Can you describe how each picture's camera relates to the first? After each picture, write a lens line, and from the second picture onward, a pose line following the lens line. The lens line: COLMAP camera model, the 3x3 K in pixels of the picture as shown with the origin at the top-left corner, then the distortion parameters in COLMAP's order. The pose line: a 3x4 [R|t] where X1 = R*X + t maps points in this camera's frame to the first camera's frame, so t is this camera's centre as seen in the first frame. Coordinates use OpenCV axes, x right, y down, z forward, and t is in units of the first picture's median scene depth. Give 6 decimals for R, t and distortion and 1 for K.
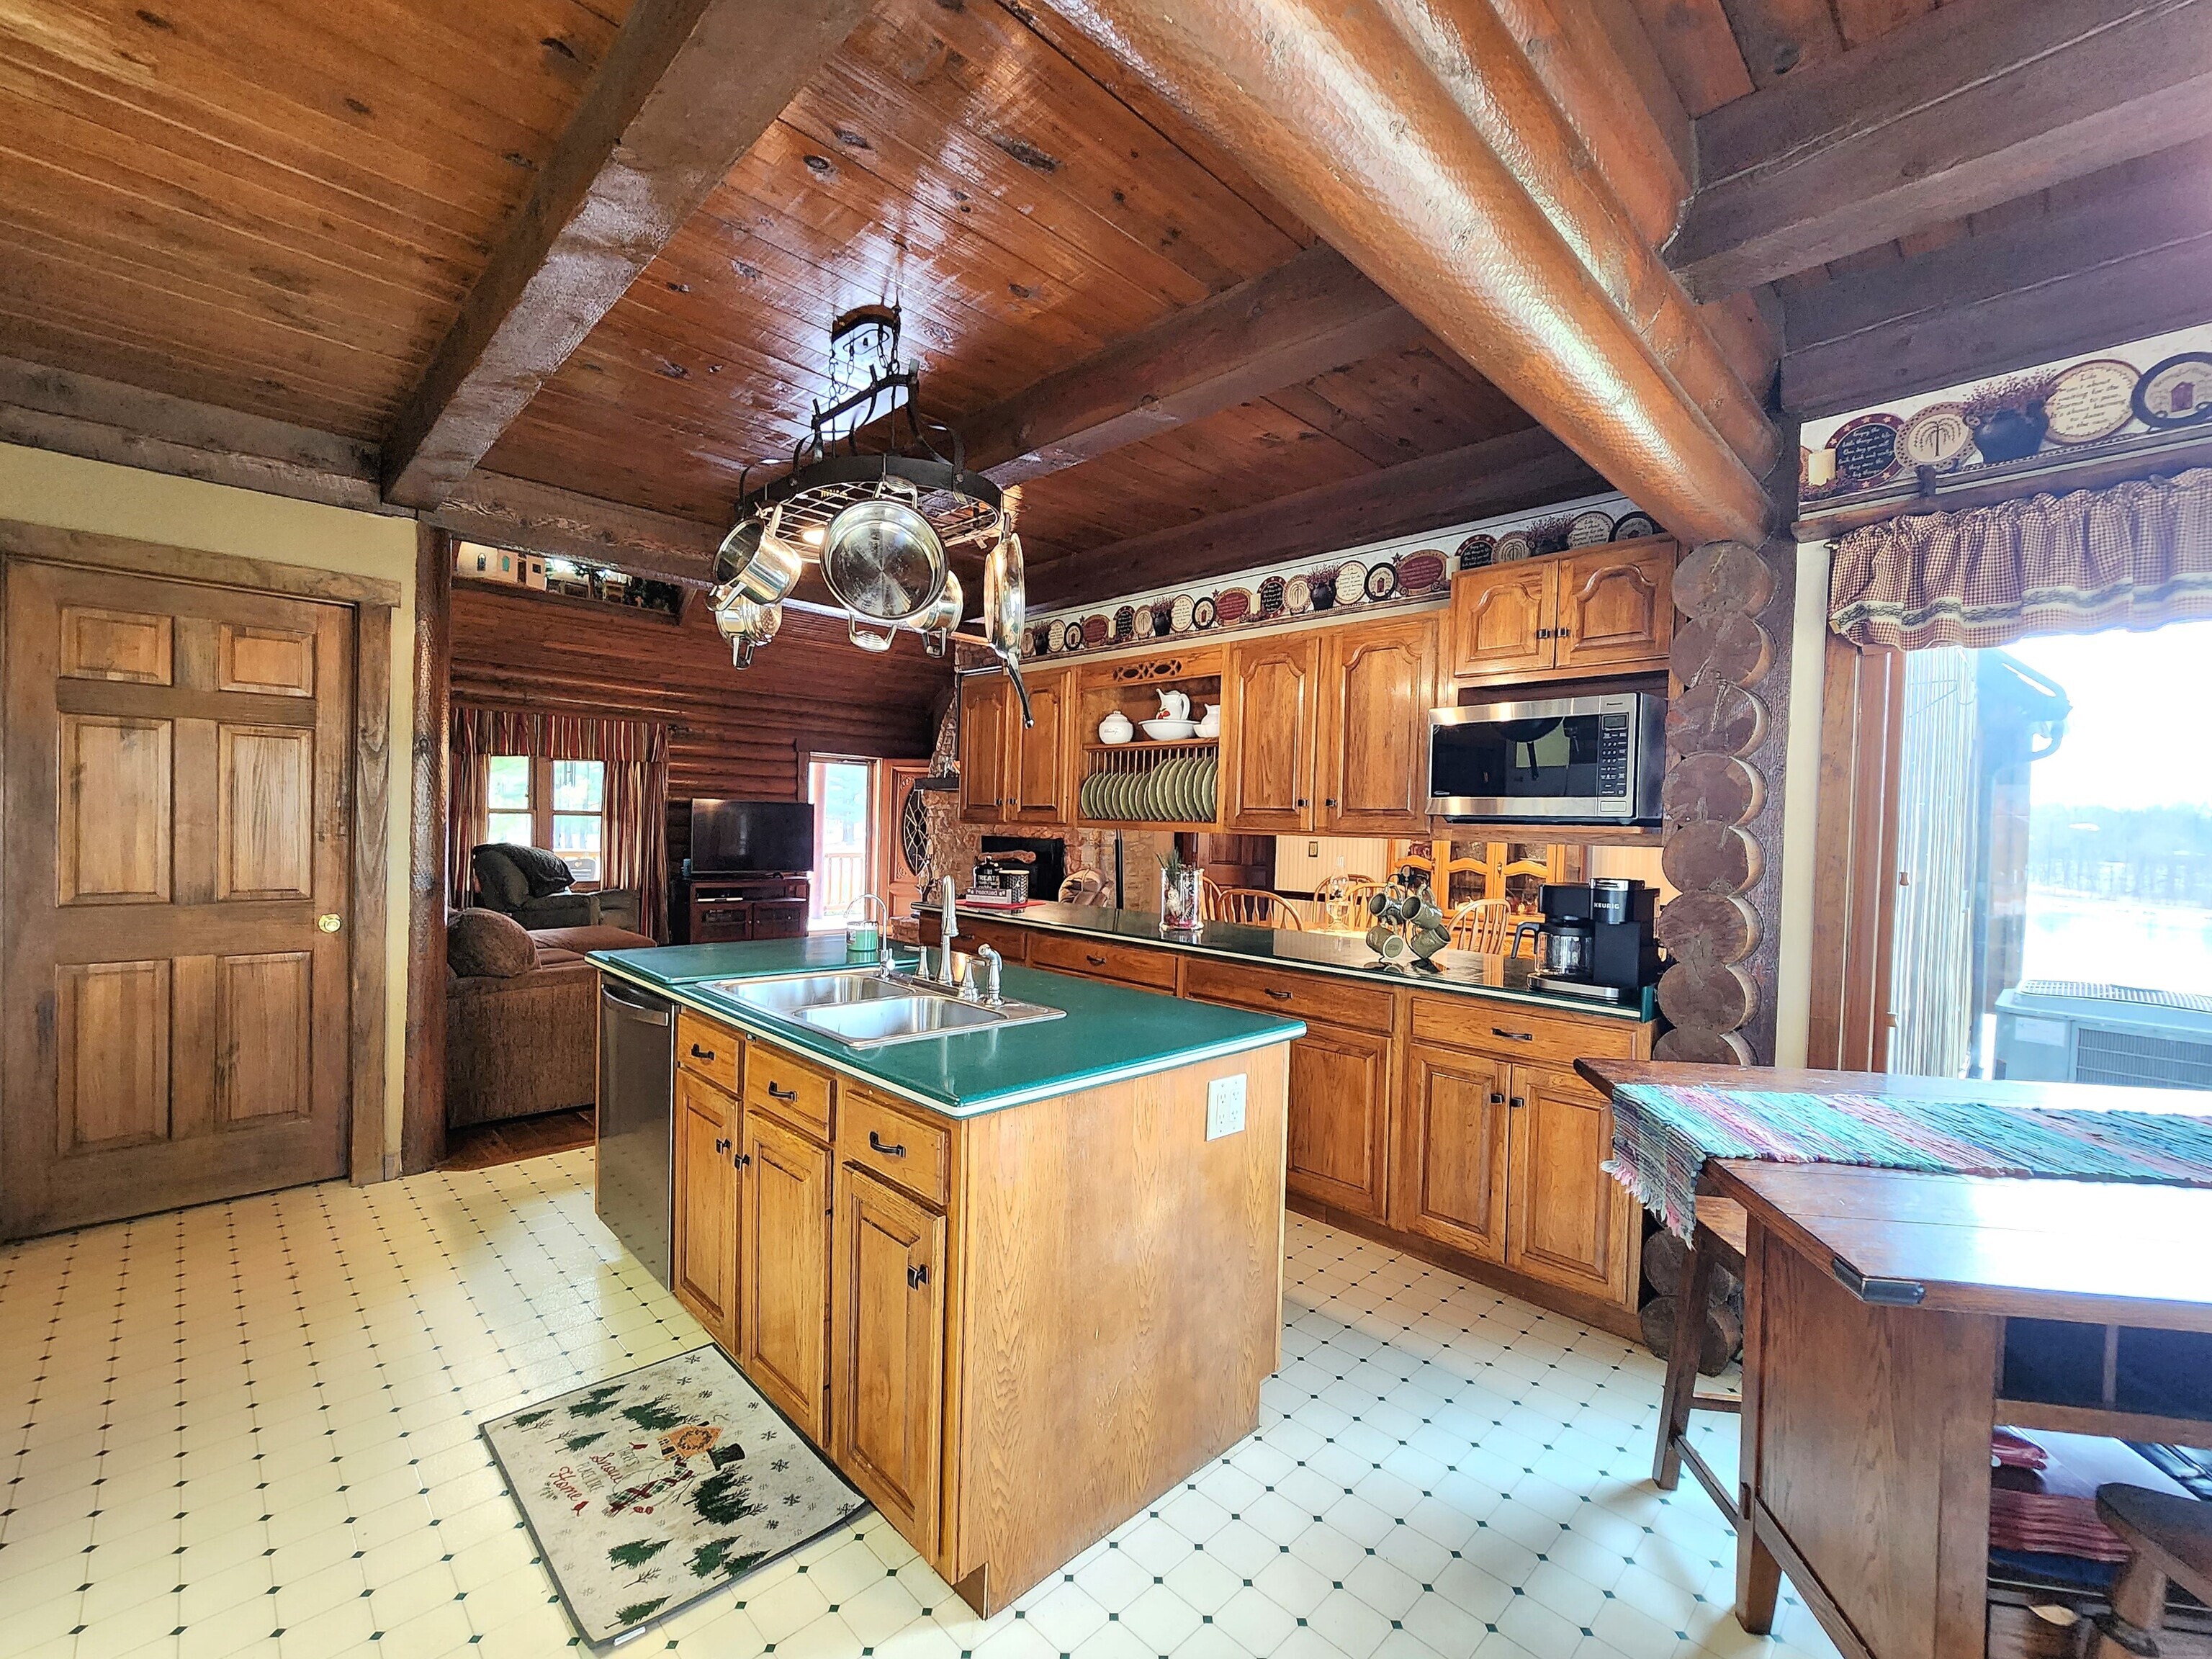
lens RADIAL K [[922.6, 0, 1096.3], [0, 922.6, 837.6], [0, 0, 1]] dist [-0.003898, -0.000083]
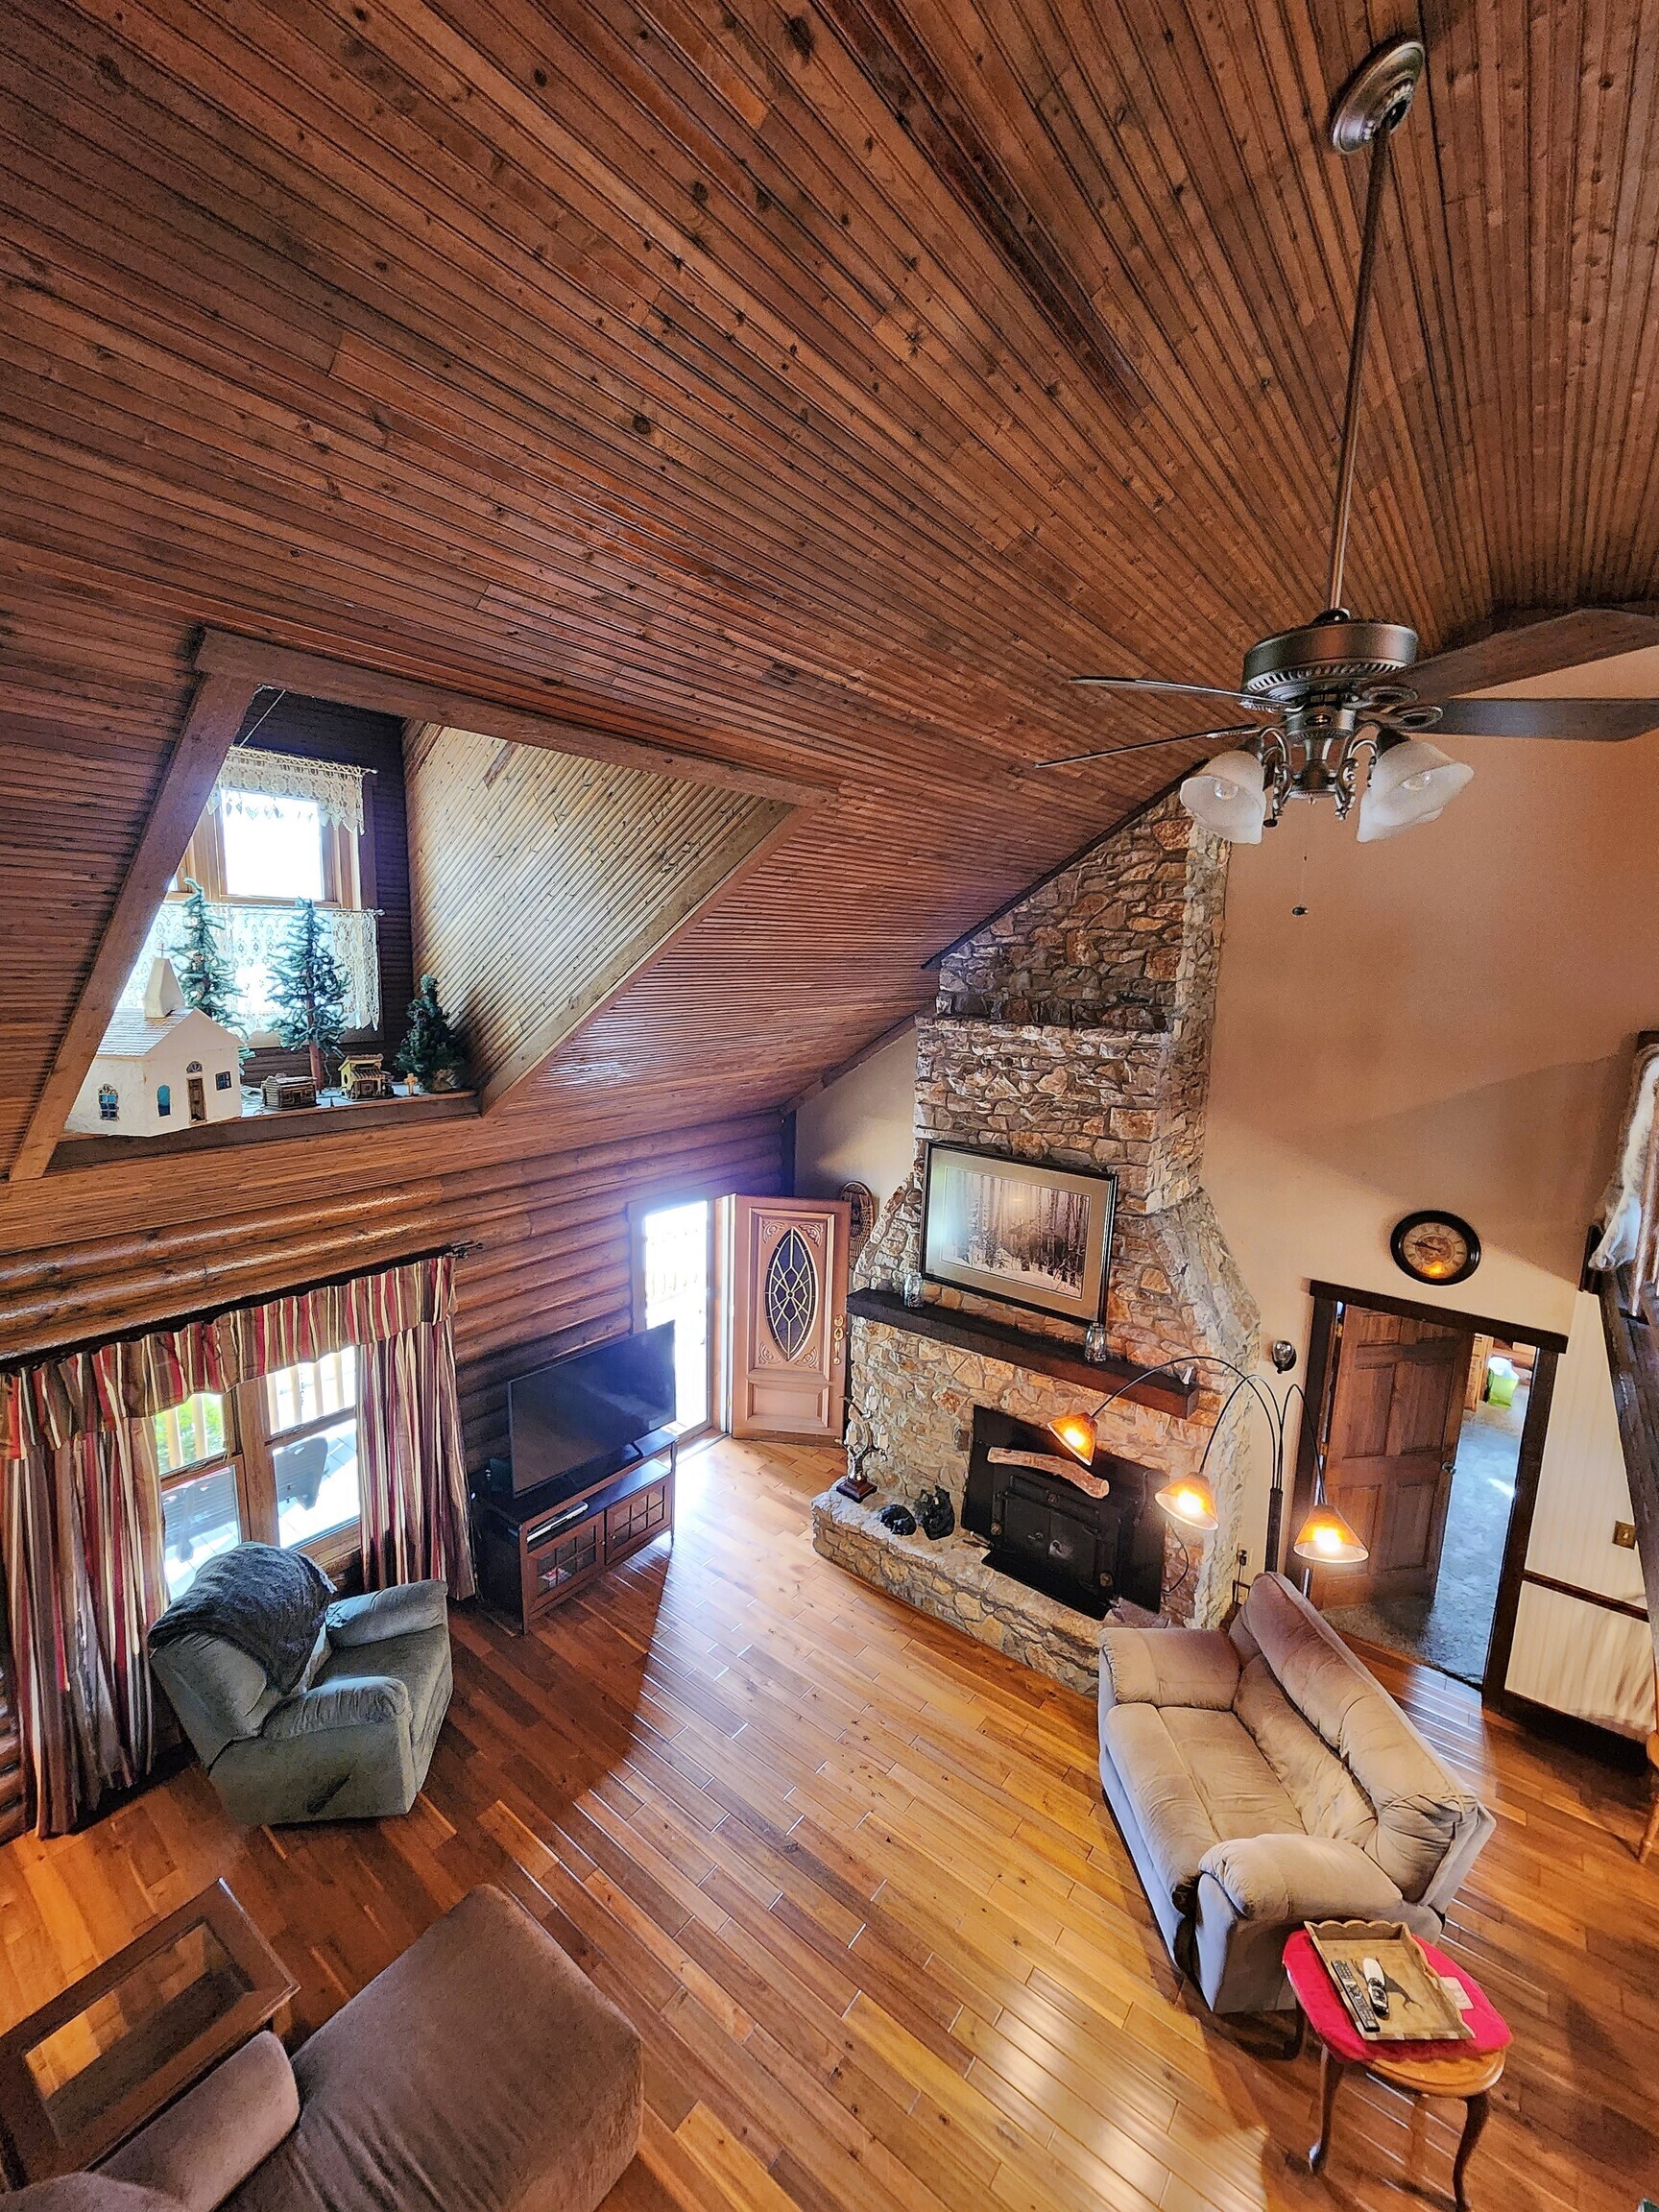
lens RADIAL K [[922.6, 0, 822.9], [0, 922.6, 1095.8], [0, 0, 1]] dist [-0.003898, -0.000083]
pose [[0.990715, -0.021977, 0.134166, -0.883868], [0.001925, 0.989016, 0.147793, -0.884852], [-0.135941, -0.146163, 0.979876, 1.172087]]
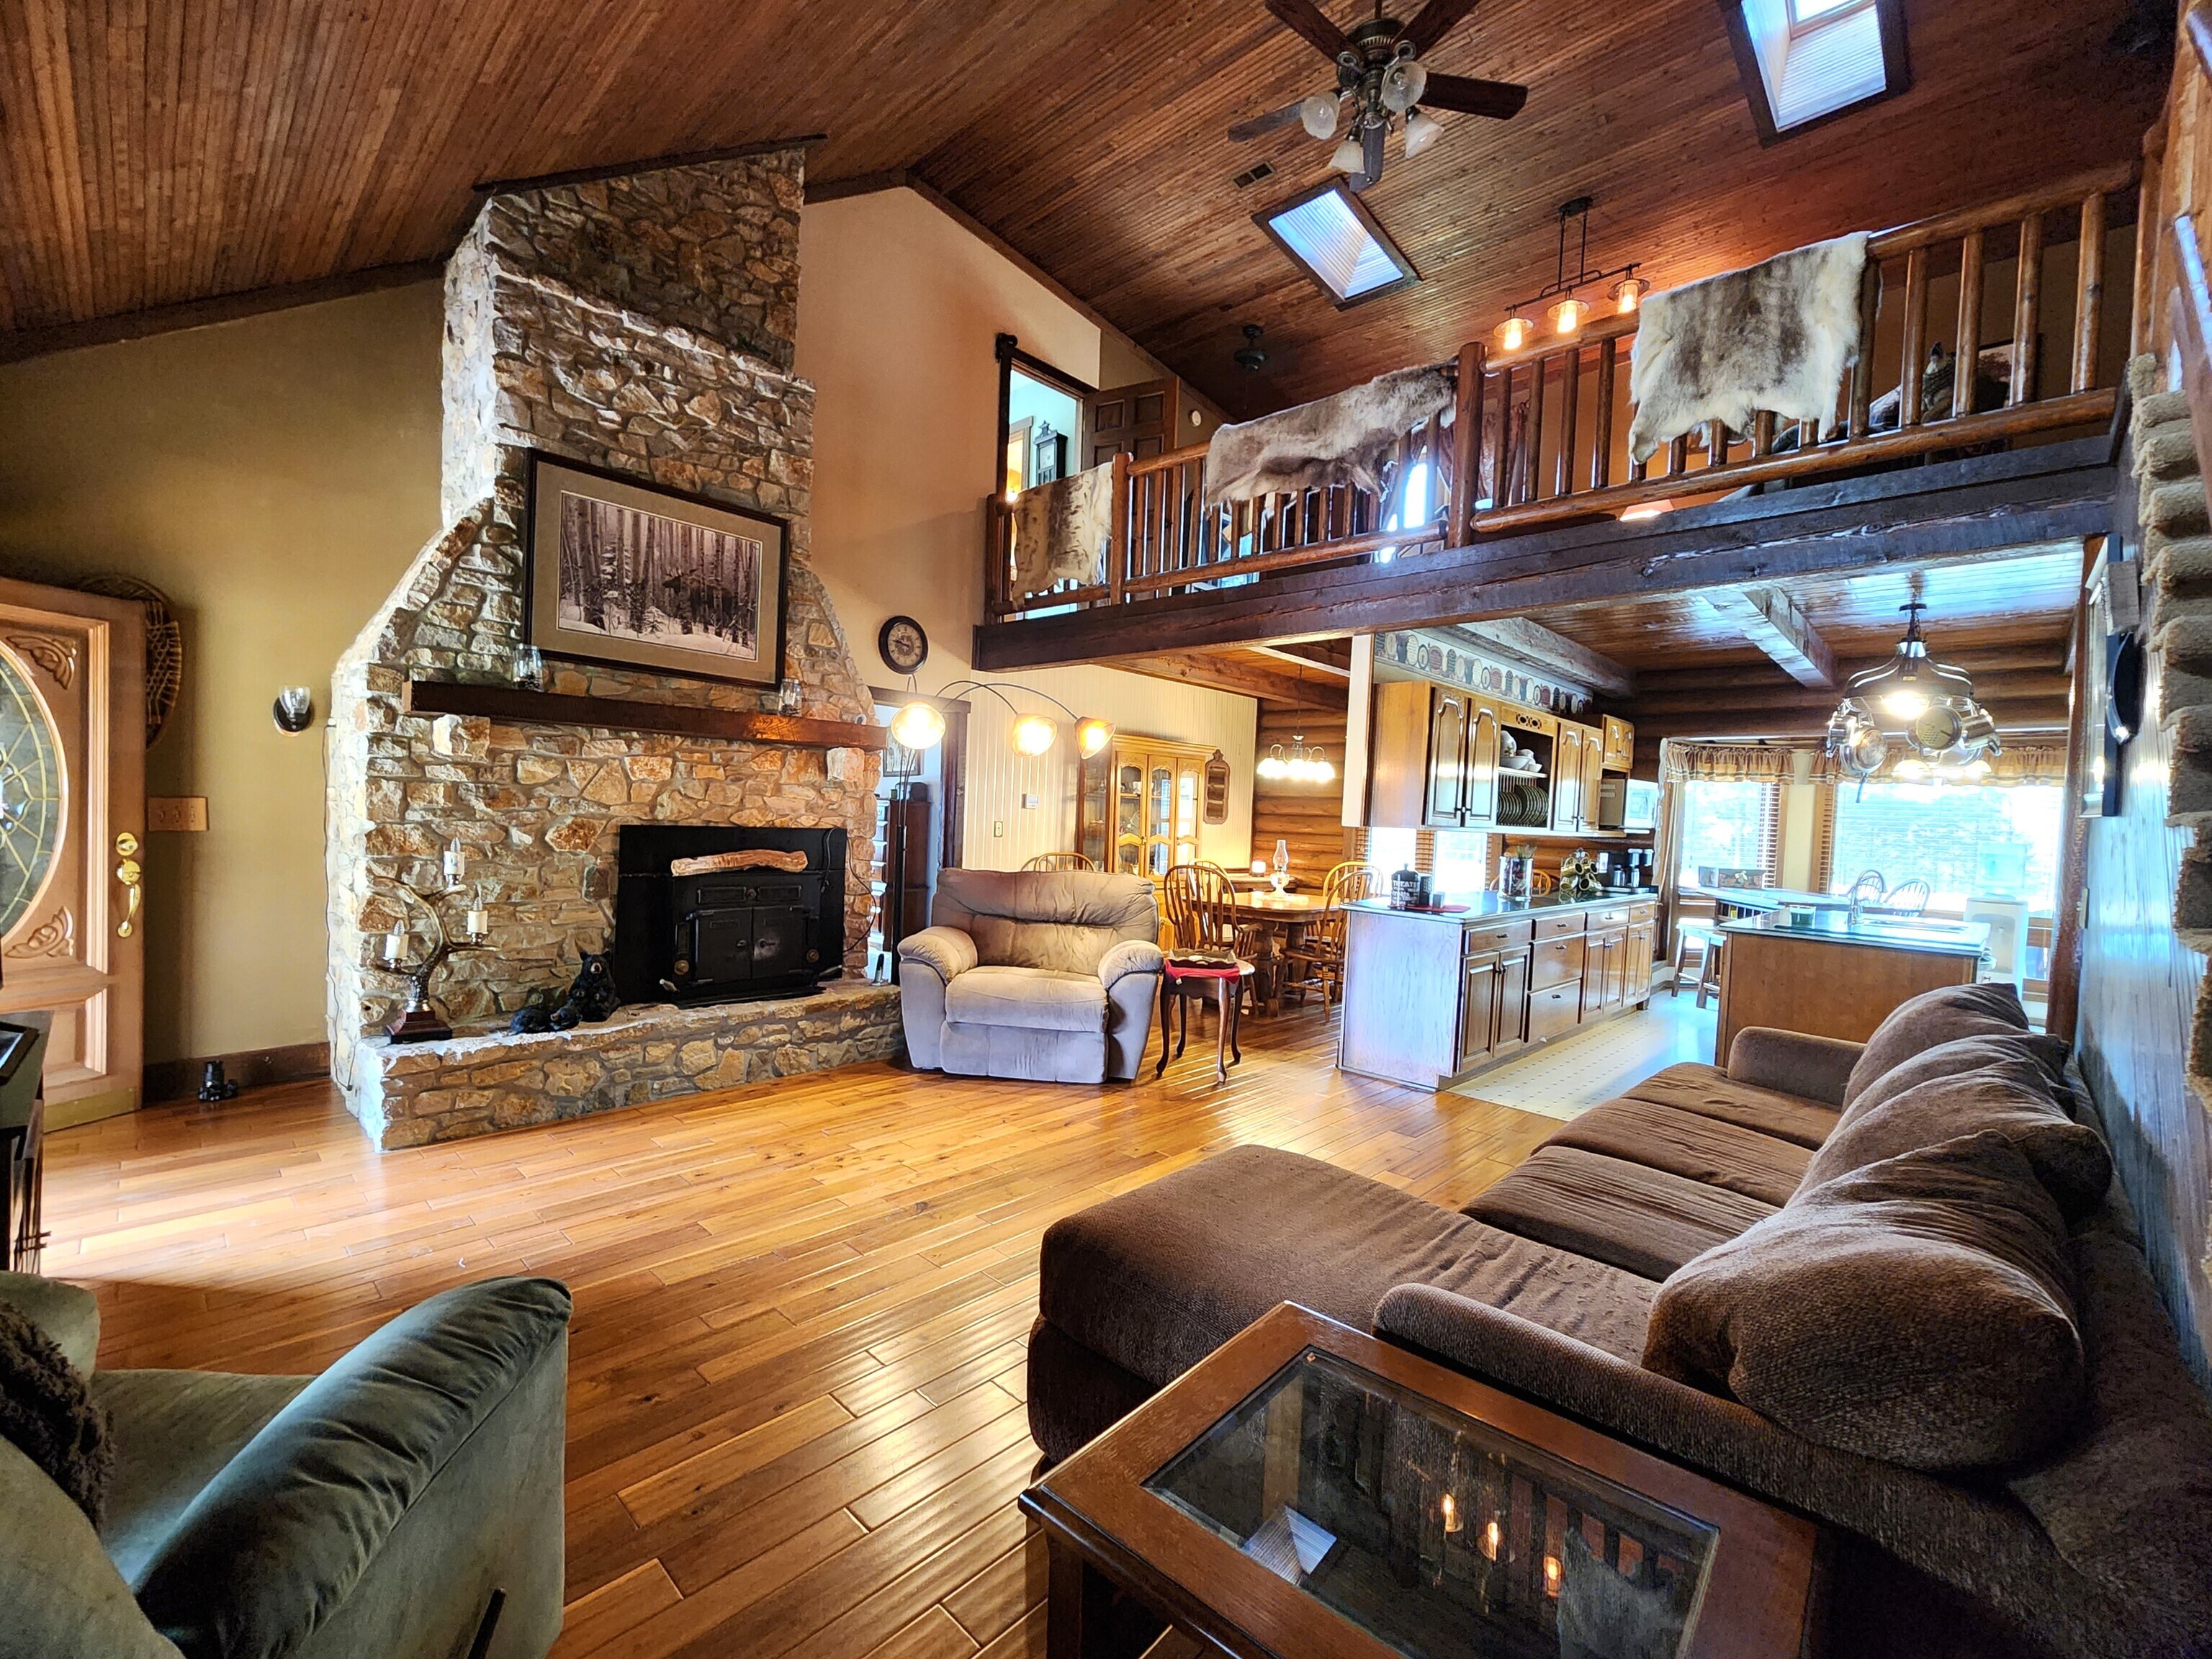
lens RADIAL K [[922.6, 0, 1096.3], [0, 922.6, 837.6], [0, 0, 1]] dist [-0.003898, -0.000083]
pose [[-0.029817, -0.063054, 0.997565, -1.748567], [-0.027799, 0.997675, 0.062230, -0.095310], [-0.999169, -0.025876, -0.031501, 2.168741]]
